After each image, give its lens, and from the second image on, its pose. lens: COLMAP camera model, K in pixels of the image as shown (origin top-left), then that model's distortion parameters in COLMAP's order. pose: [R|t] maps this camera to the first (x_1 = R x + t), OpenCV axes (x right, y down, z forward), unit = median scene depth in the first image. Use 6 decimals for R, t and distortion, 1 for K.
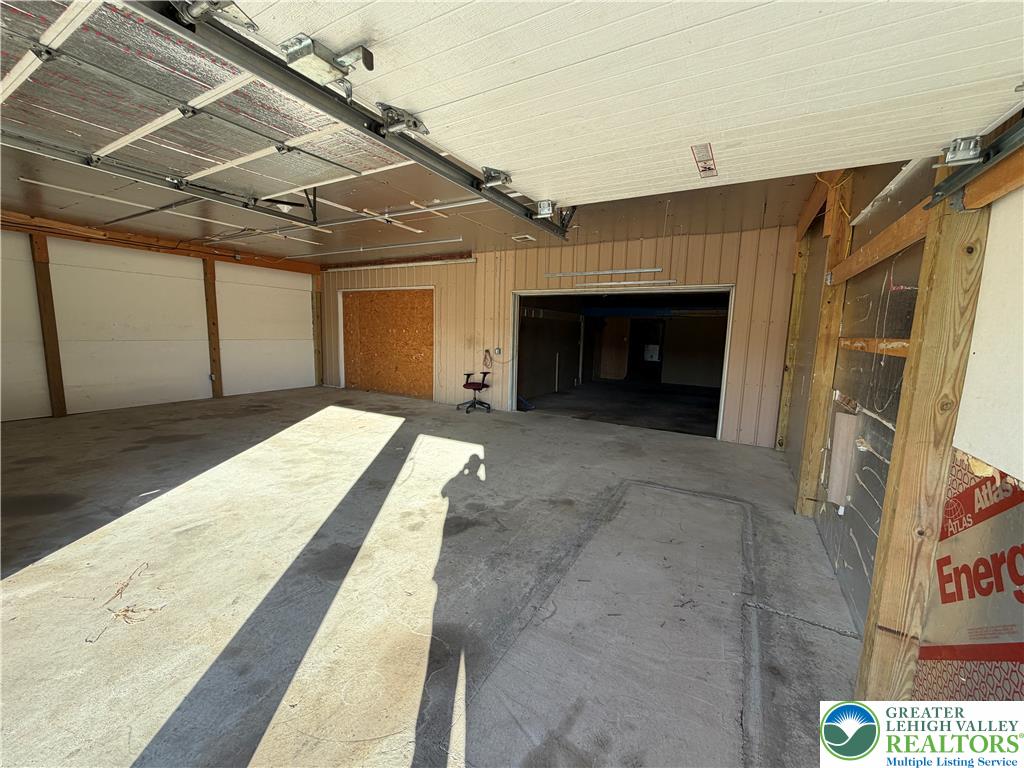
lens RADIAL K [[407.7, 0, 513.5], [0, 407.7, 381.7], [0, 0, 1]] dist [-0.001326, -0.000316]
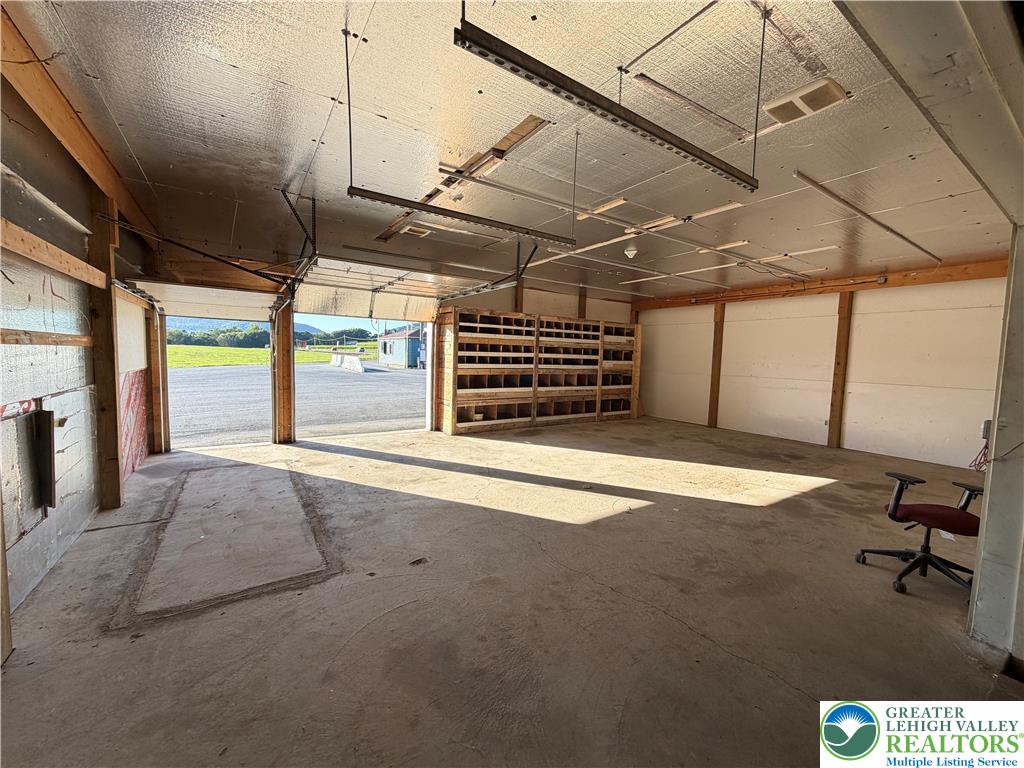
lens RADIAL K [[407.7, 0, 515.0], [0, 407.7, 388.9], [0, 0, 1]] dist [-0.001326, -0.000316]
pose [[-0.452969, 0.036096, -0.890795, 0.574437], [-0.149915, 0.981868, 0.116018, -0.128298], [0.878831, 0.186097, -0.439344, 1.180180]]
